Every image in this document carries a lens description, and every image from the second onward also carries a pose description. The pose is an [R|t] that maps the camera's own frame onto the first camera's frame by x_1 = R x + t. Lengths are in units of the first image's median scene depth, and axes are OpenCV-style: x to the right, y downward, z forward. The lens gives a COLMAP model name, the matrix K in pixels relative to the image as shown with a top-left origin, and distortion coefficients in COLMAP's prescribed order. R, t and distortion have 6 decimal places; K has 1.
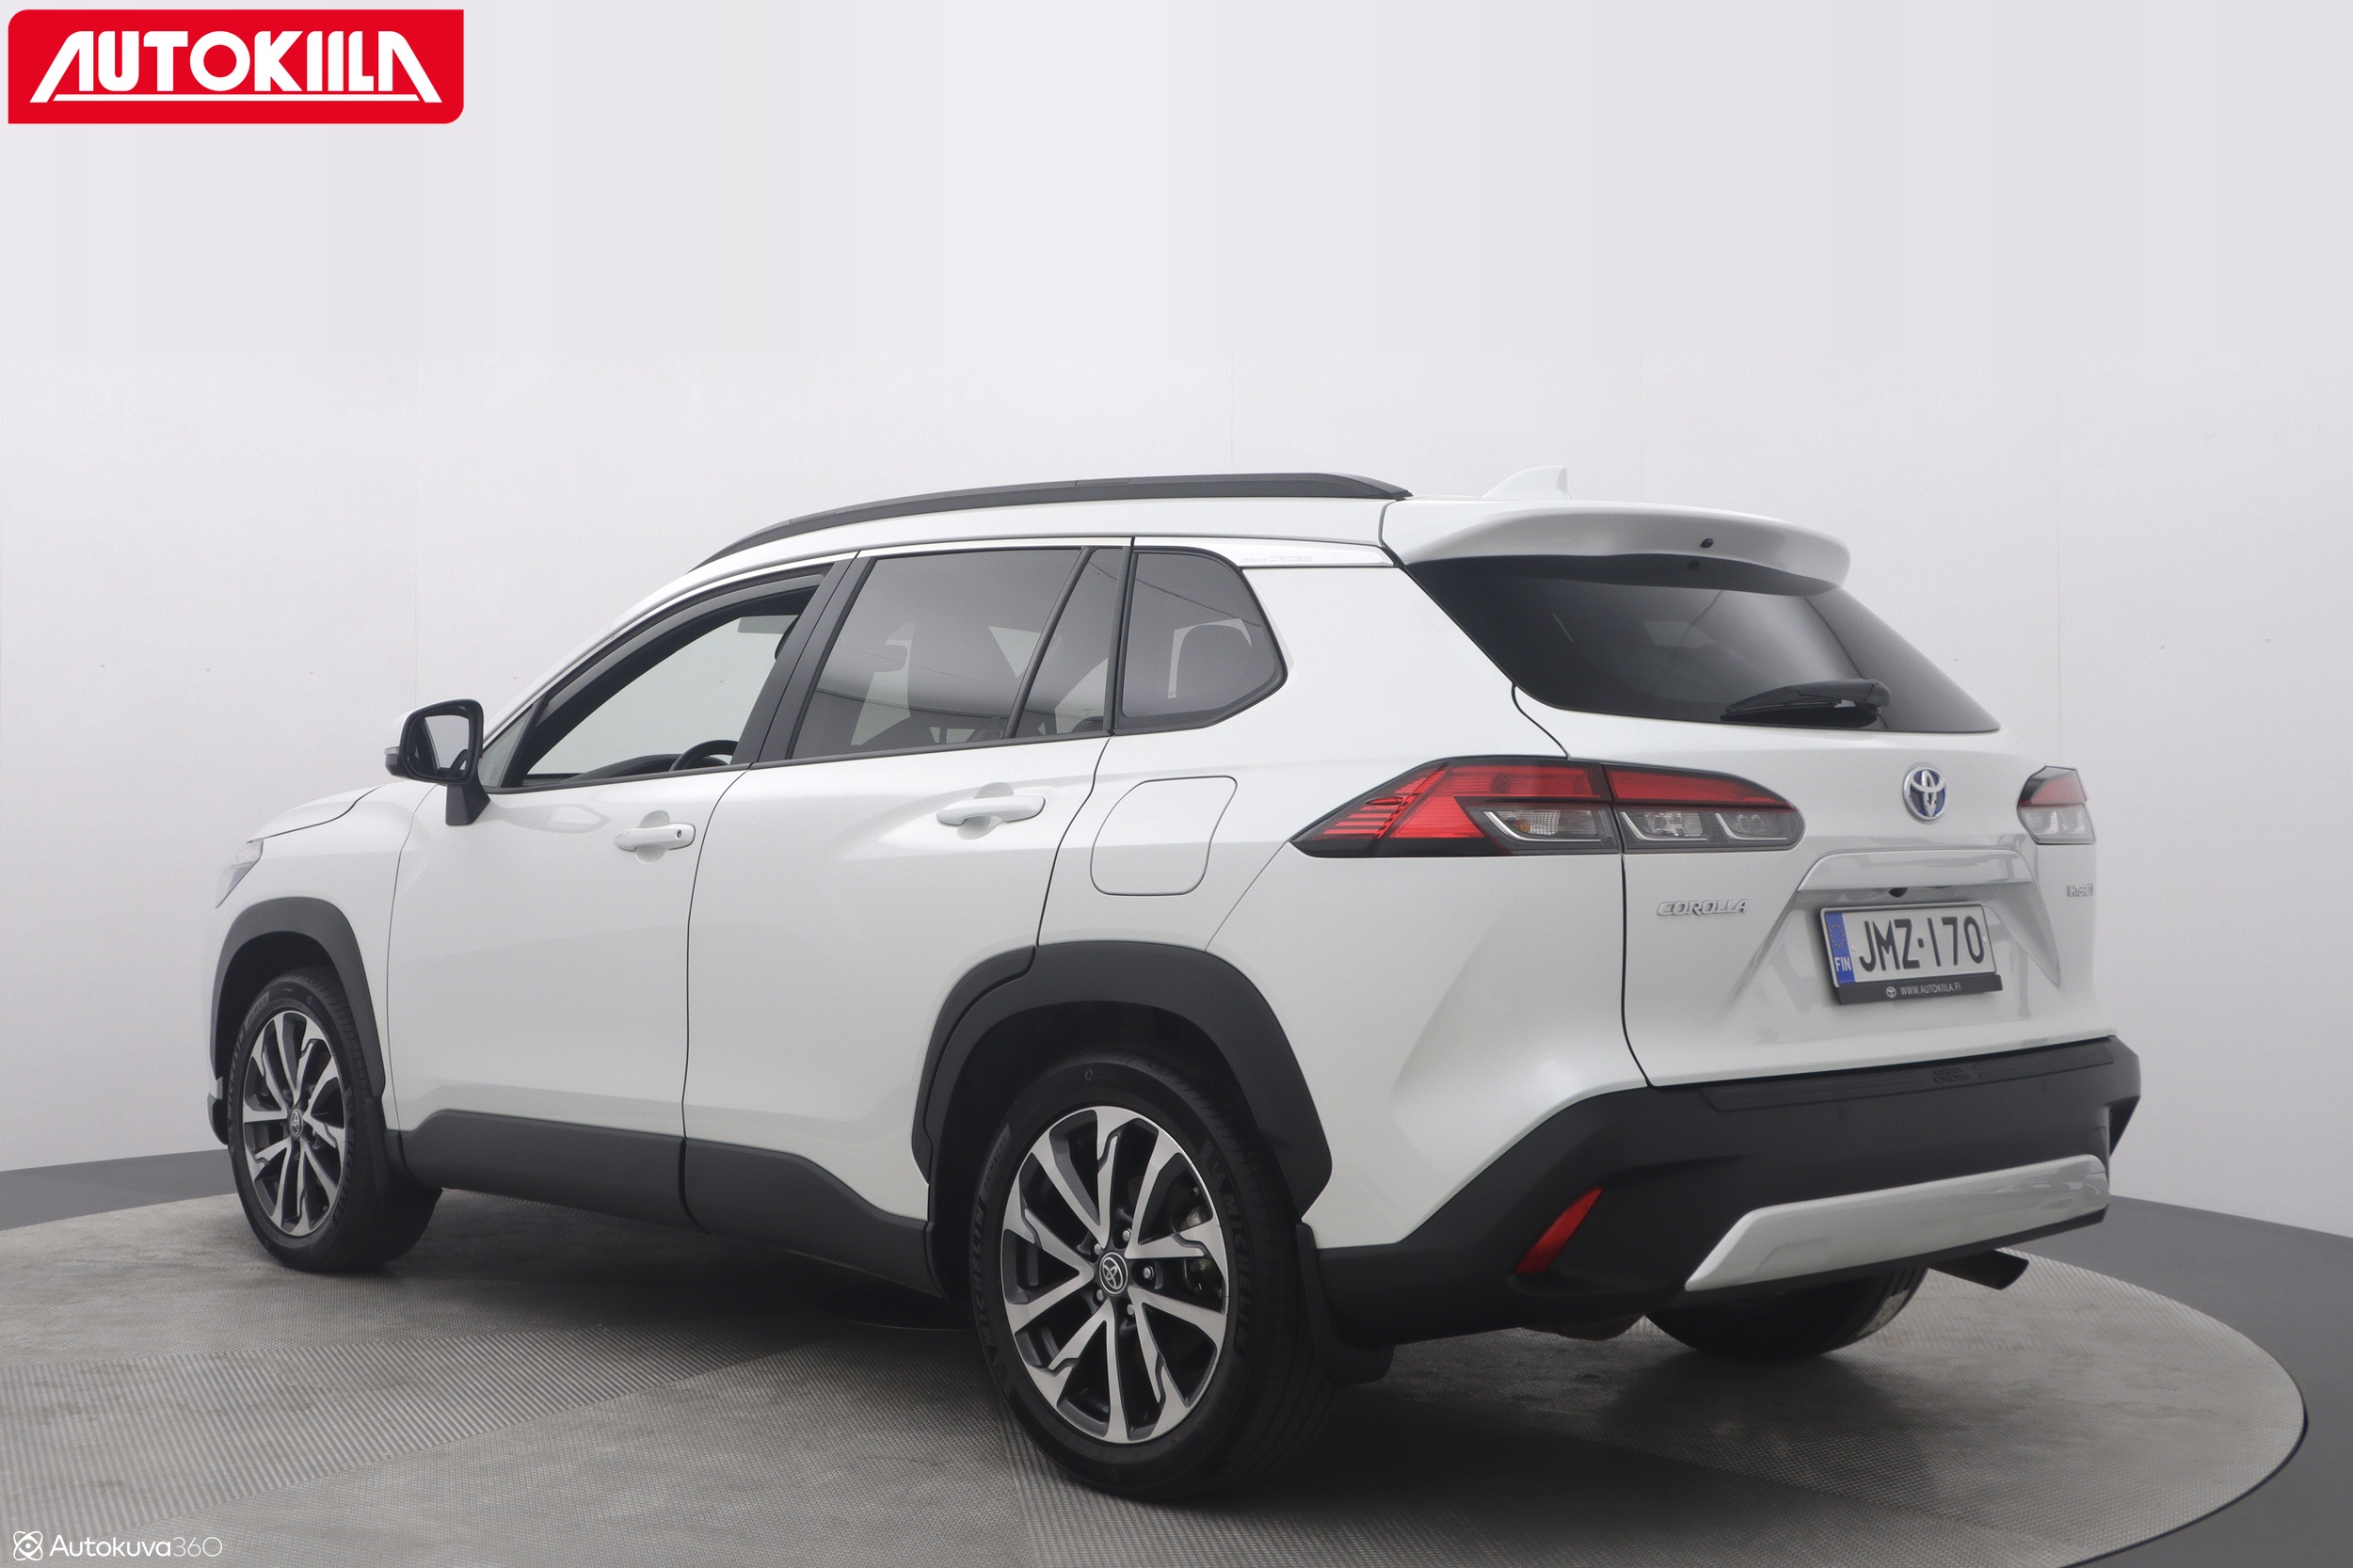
lens RADIAL K [[3266.4, 0, 1176.5], [0, 3266.4, 784.0], [0, 0, 1]] dist [-0.003522, -3.181288]
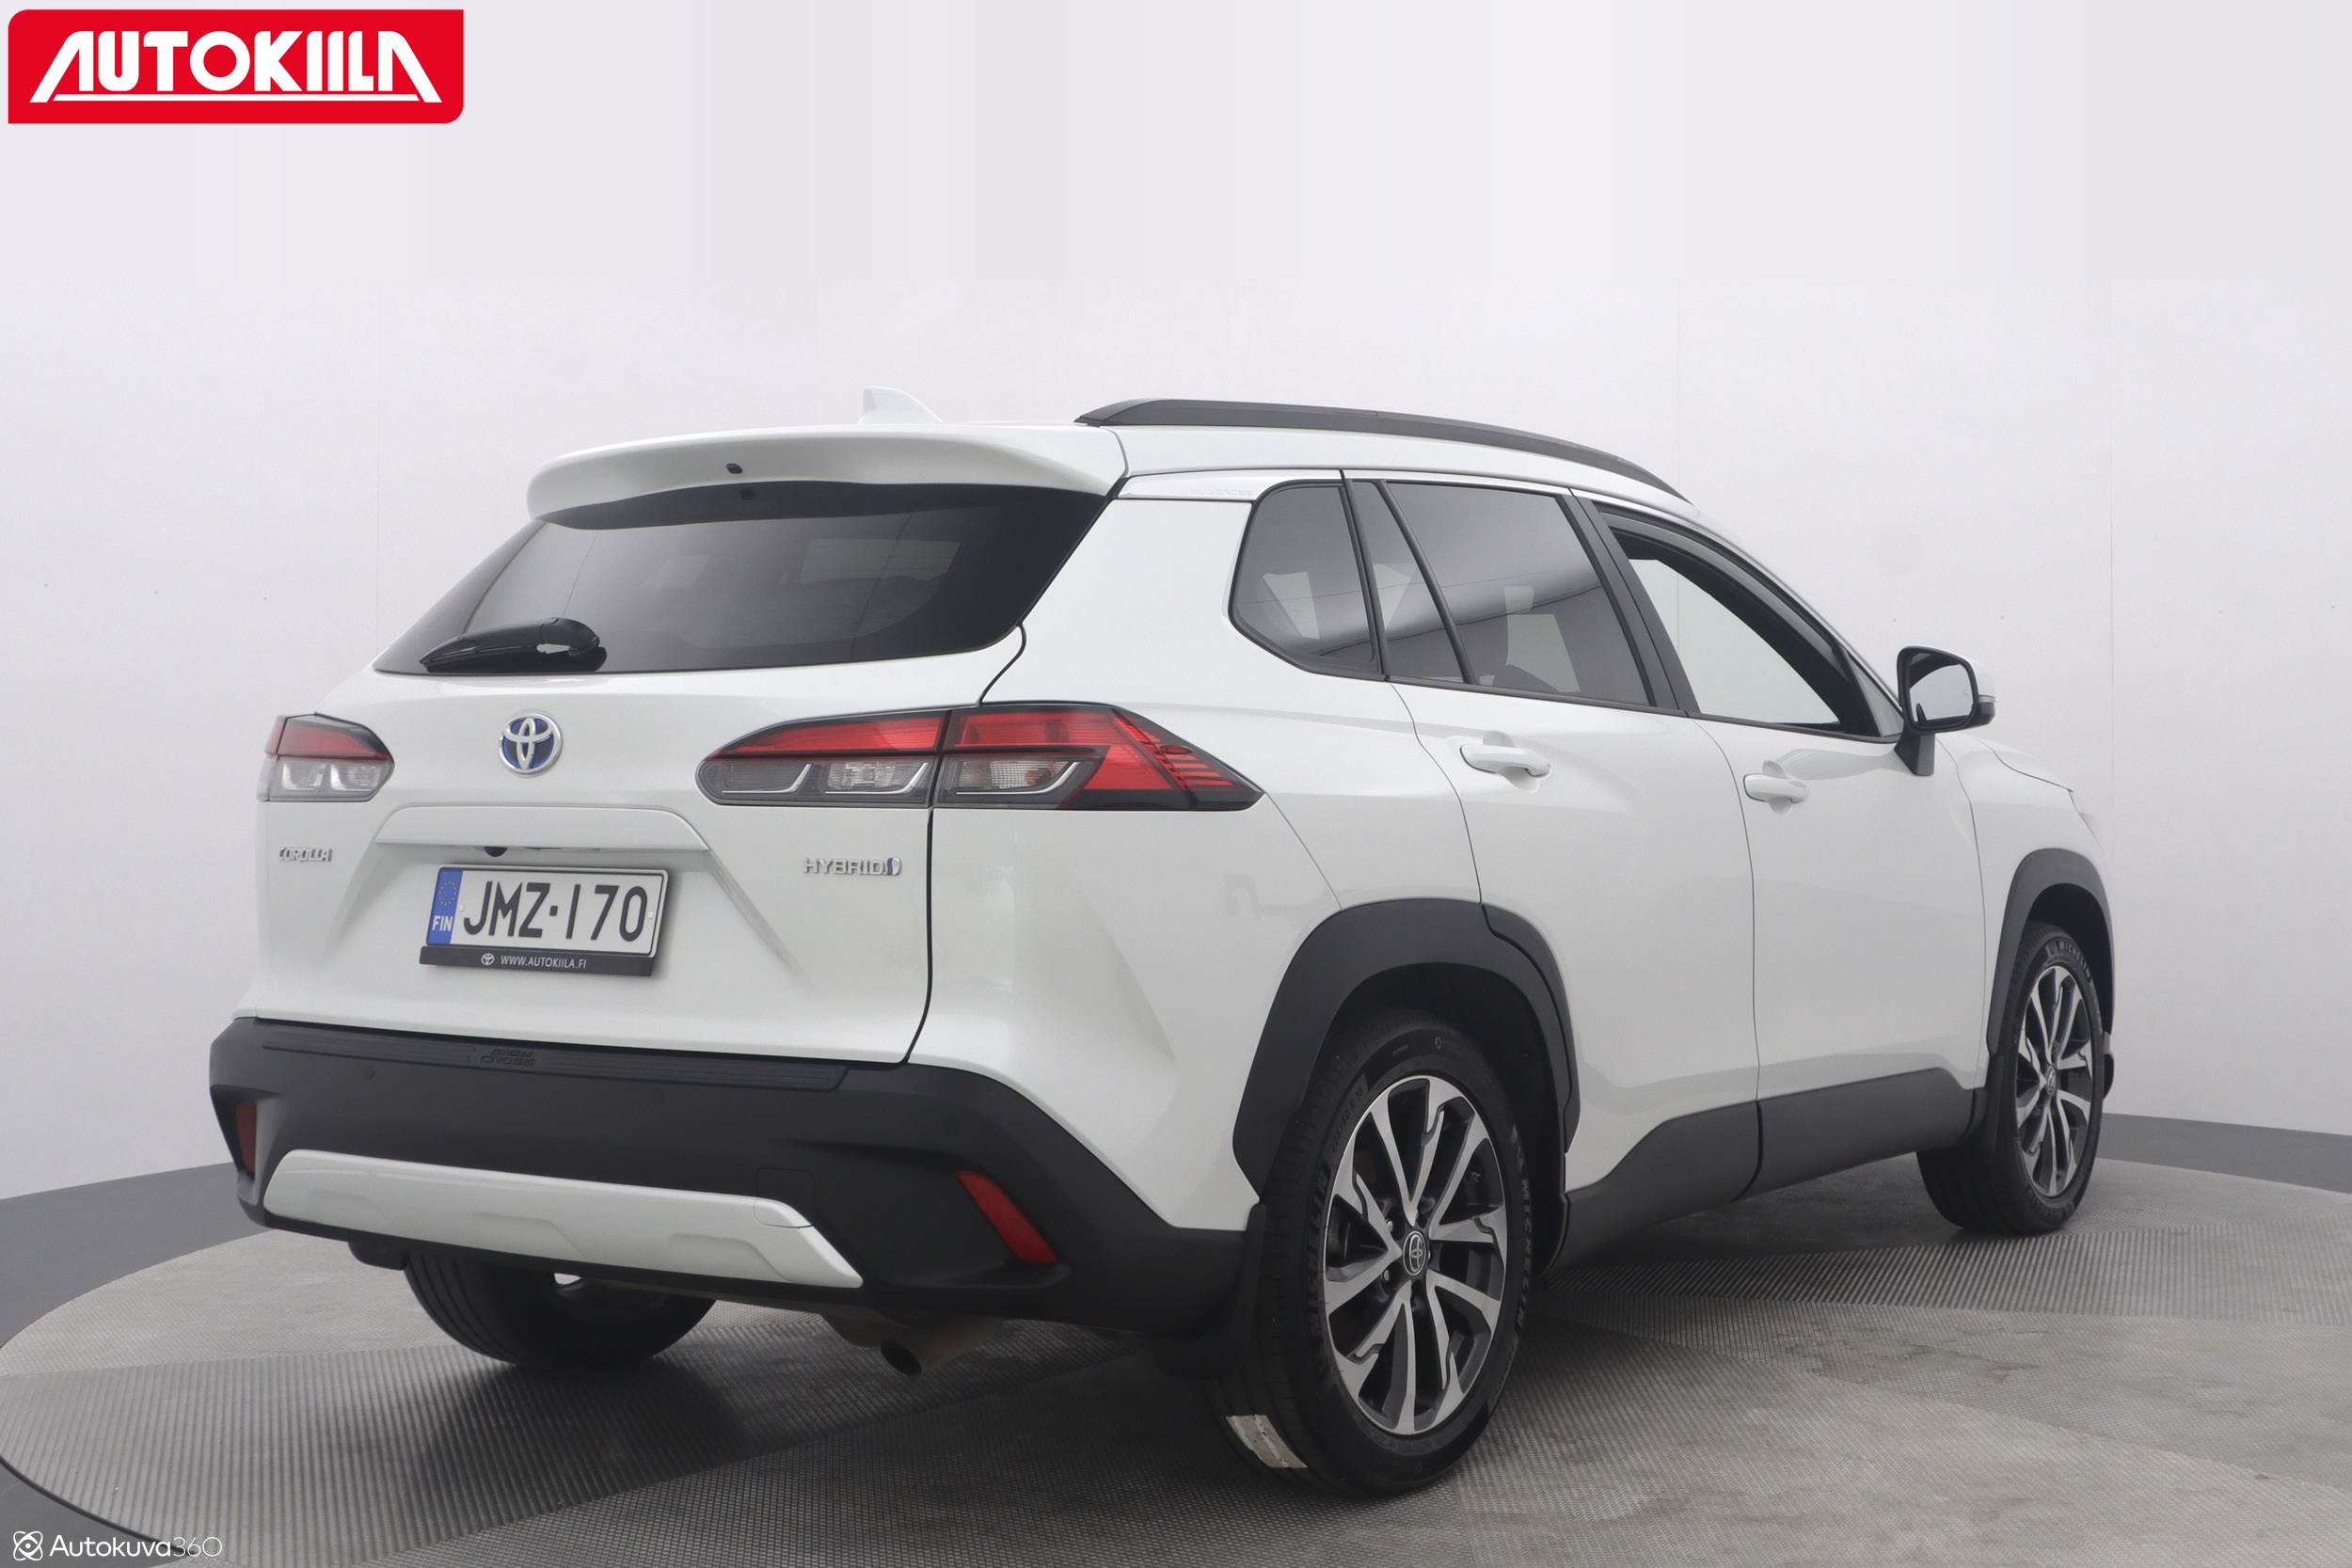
lens RADIAL K [[3133.6, 0, 1176.0], [0, 3133.6, 784.0], [0, 0, 1]] dist [-0.028062, -0.028256]
pose [[0.189415, 0.007448, -0.981869, 1.126136], [0.010058, 0.999904, 0.009525, 0.007684], [0.981846, -0.011680, 0.189322, 1.016324]]
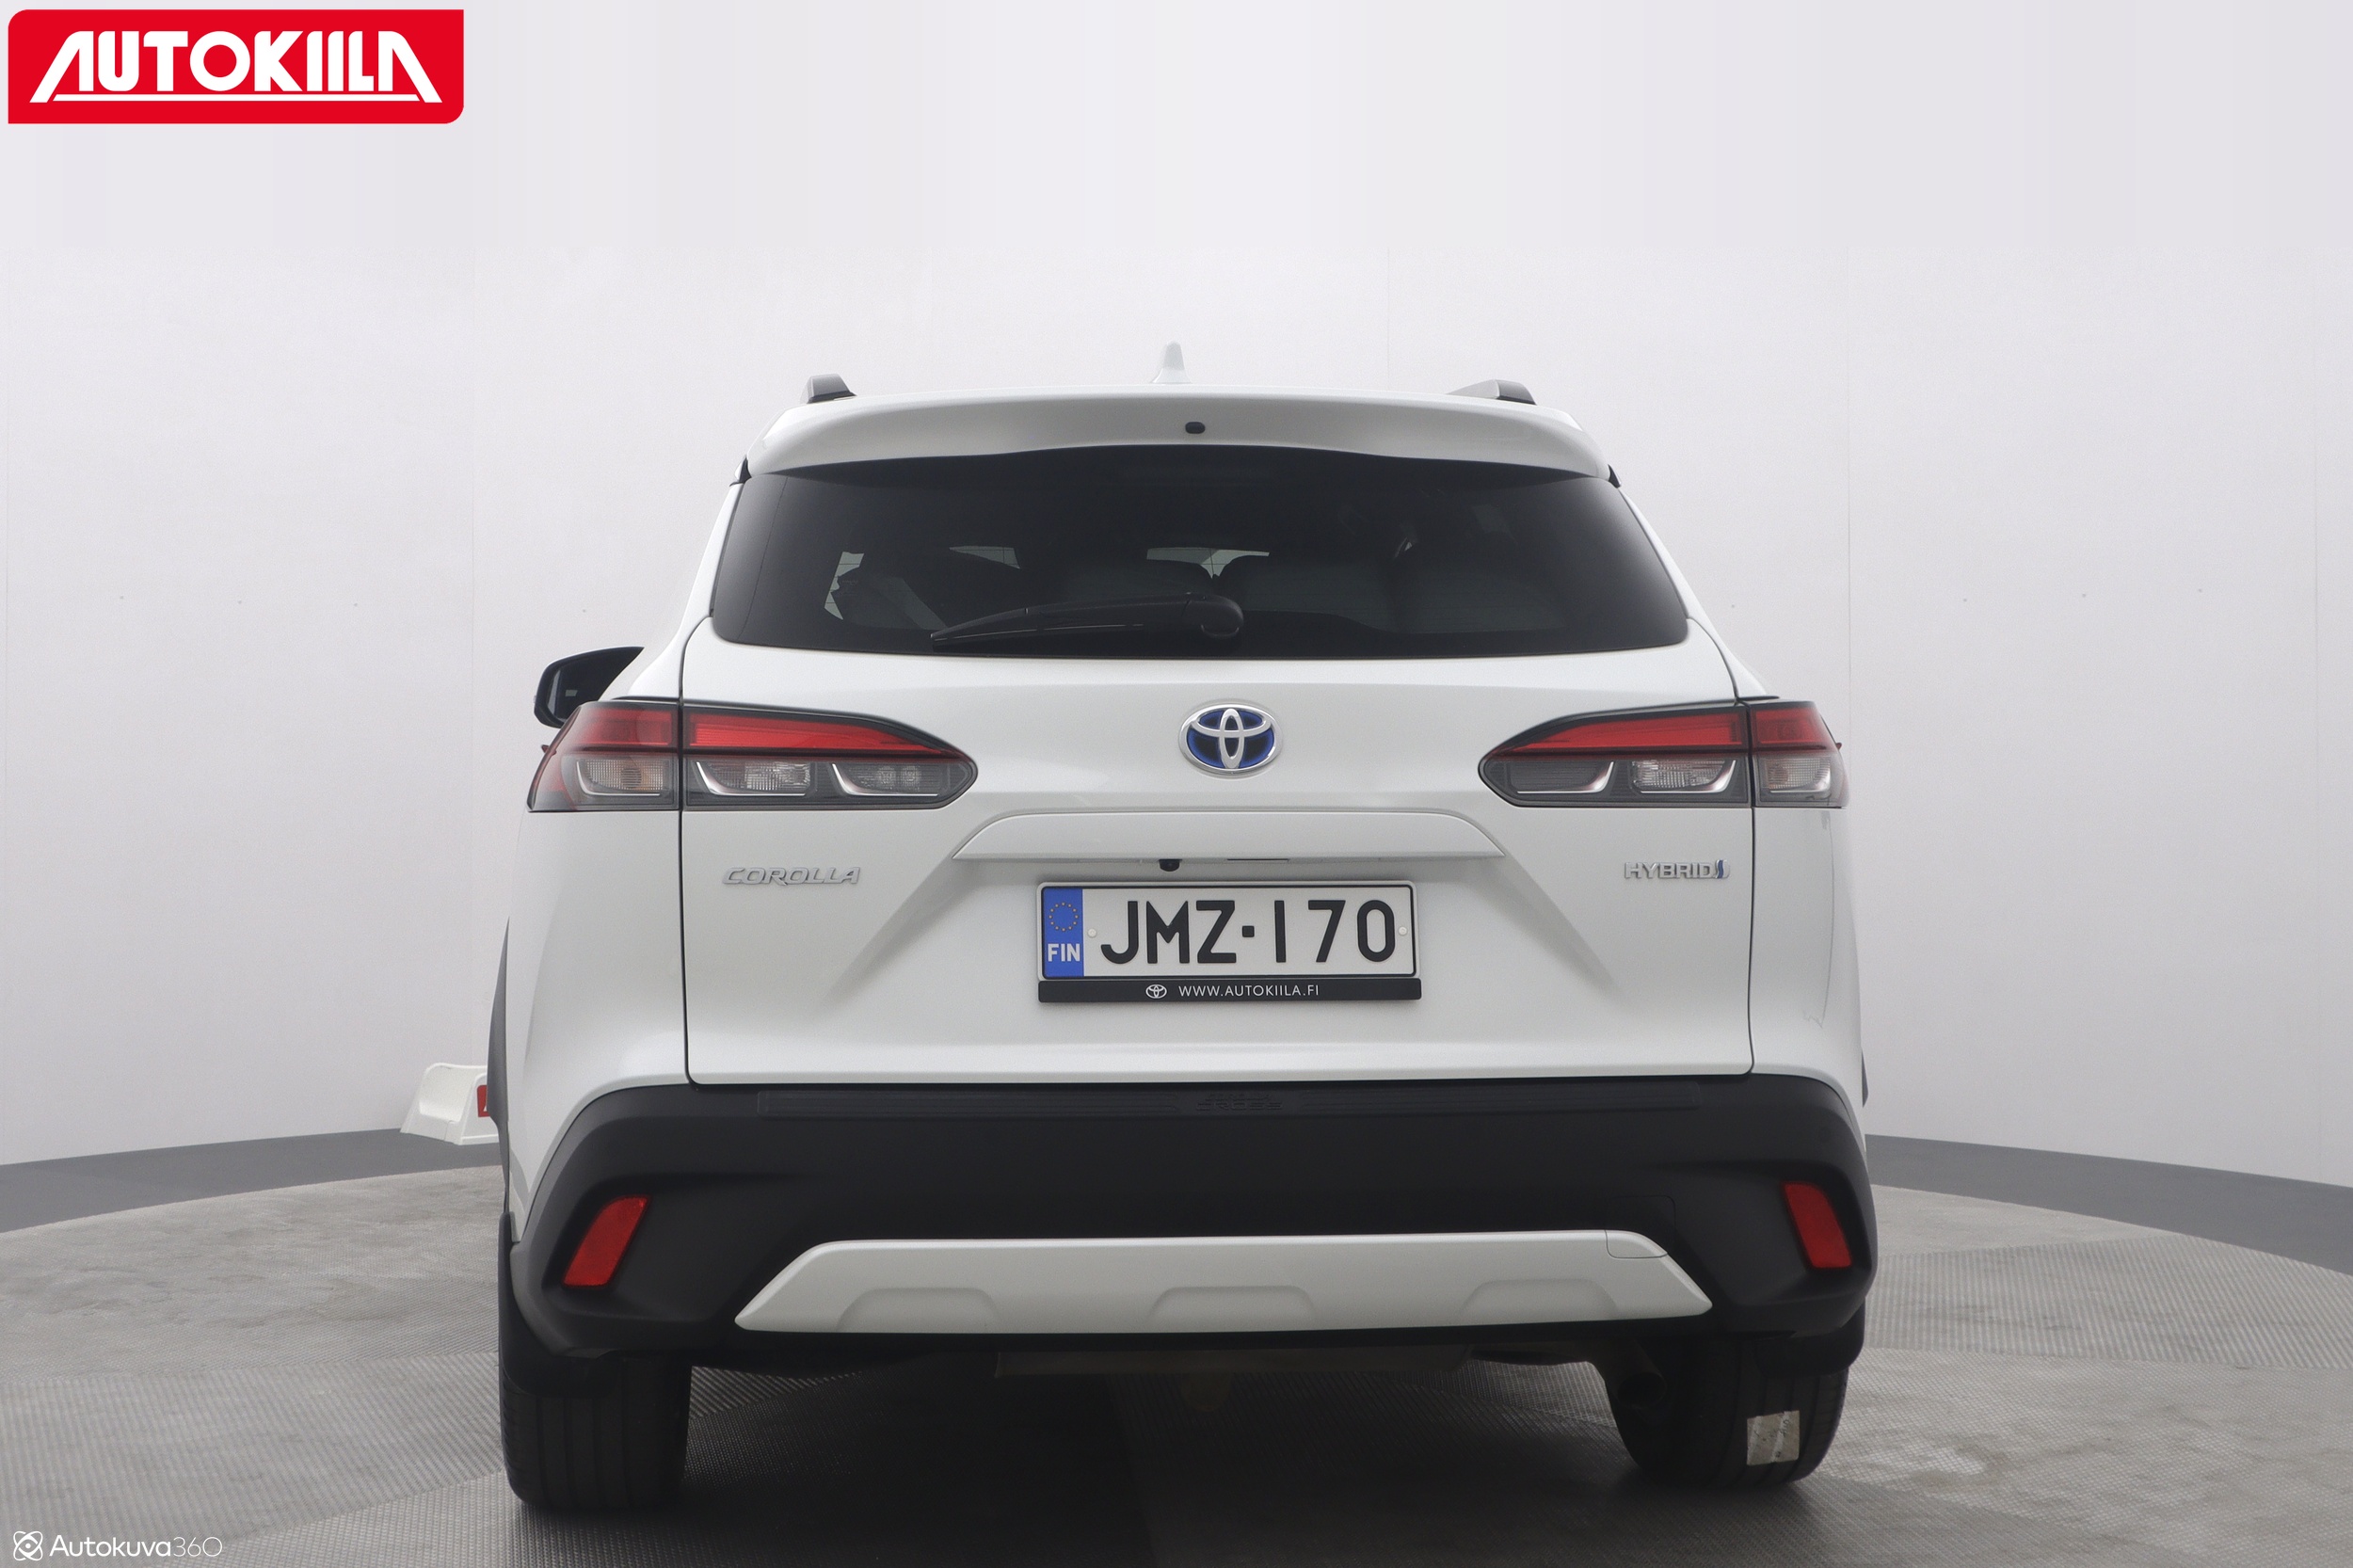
lens RADIAL K [[3266.4, 0, 1176.5], [0, 3266.4, 784.0], [0, 0, 1]] dist [-0.003522, -3.181288]
pose [[0.767176, 0.008030, -0.641387, 0.728500], [0.006304, 0.999779, 0.020057, -0.002126], [0.641406, -0.019430, 0.766956, 0.391040]]
